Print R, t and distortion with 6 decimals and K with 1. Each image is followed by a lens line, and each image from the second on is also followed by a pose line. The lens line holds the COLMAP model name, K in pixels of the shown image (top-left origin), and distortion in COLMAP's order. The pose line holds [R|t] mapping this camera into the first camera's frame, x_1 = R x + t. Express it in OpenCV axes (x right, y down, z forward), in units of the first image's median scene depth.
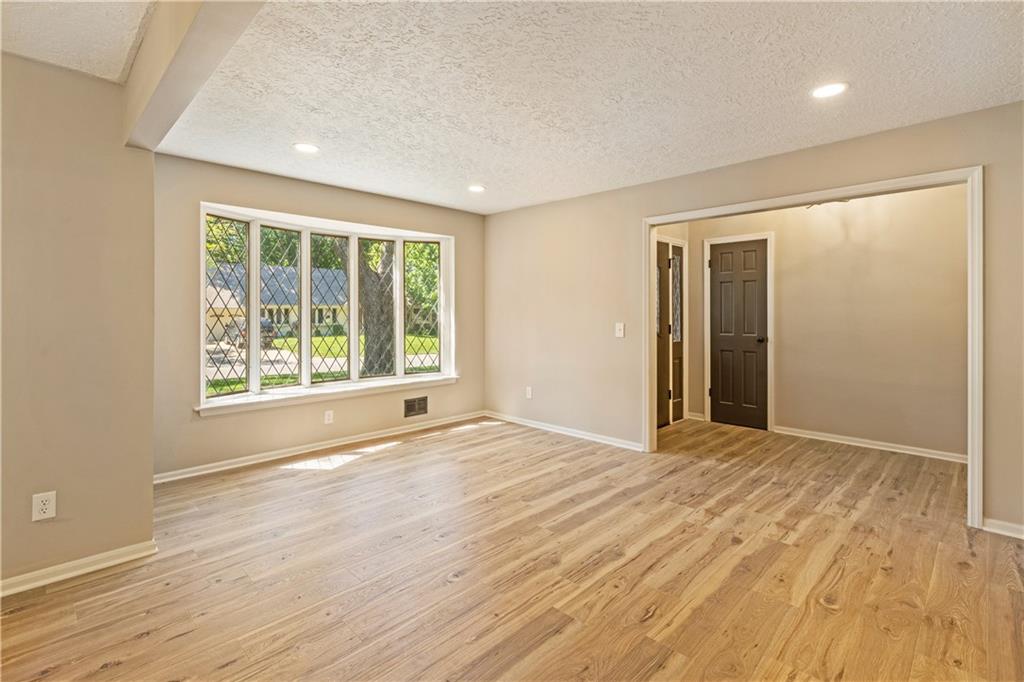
lens RADIAL K [[479.6, 0, 526.2], [0, 479.6, 314.1], [0, 0, 1]] dist [0.005874, -0.001526]
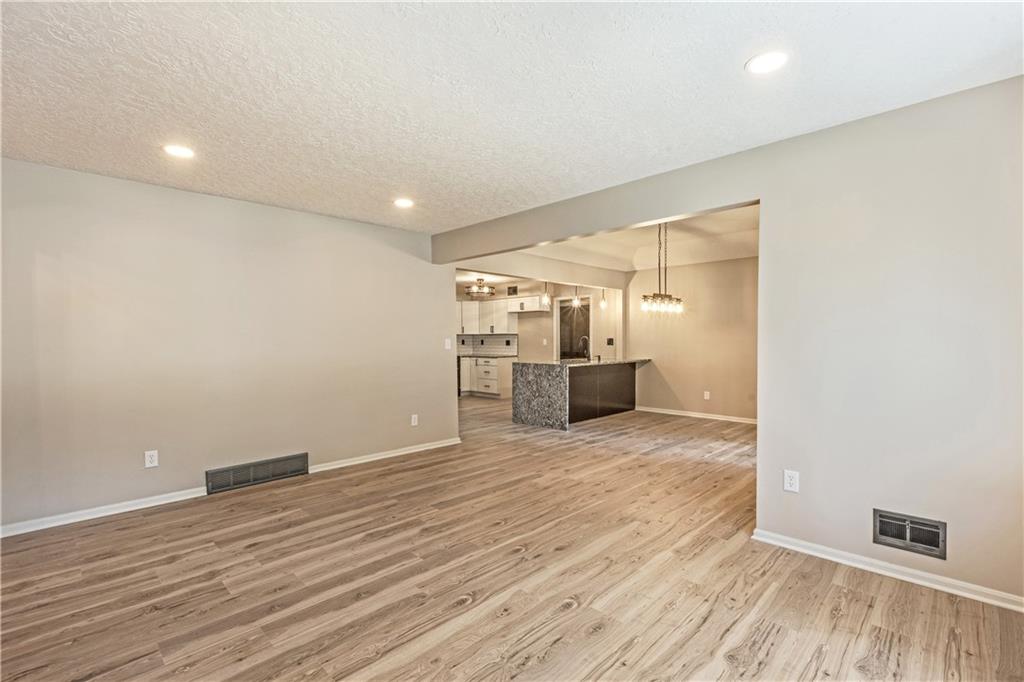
lens RADIAL K [[479.6, 0, 516.5], [0, 479.6, 353.3], [0, 0, 1]] dist [0.005874, -0.001526]
pose [[-0.999874, 0.005740, 0.014769, -0.180038], [0.006260, 0.999352, 0.035450, -0.008411], [-0.014556, 0.035538, -0.999262, 1.944263]]
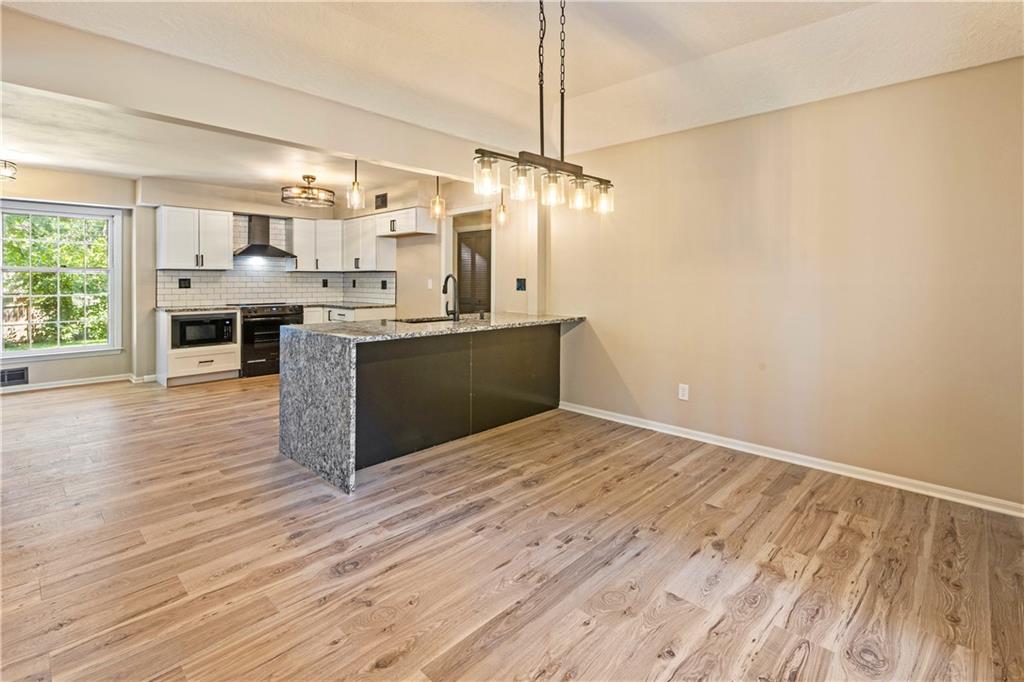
lens RADIAL K [[479.6, 0, 519.8], [0, 479.6, 284.7], [0, 0, 1]] dist [0.005874, -0.001526]
pose [[-0.999983, -0.003574, -0.004540, -0.710898], [-0.003643, 0.999878, 0.015165, 0.002660], [0.004485, 0.015182, -0.999875, 0.660545]]
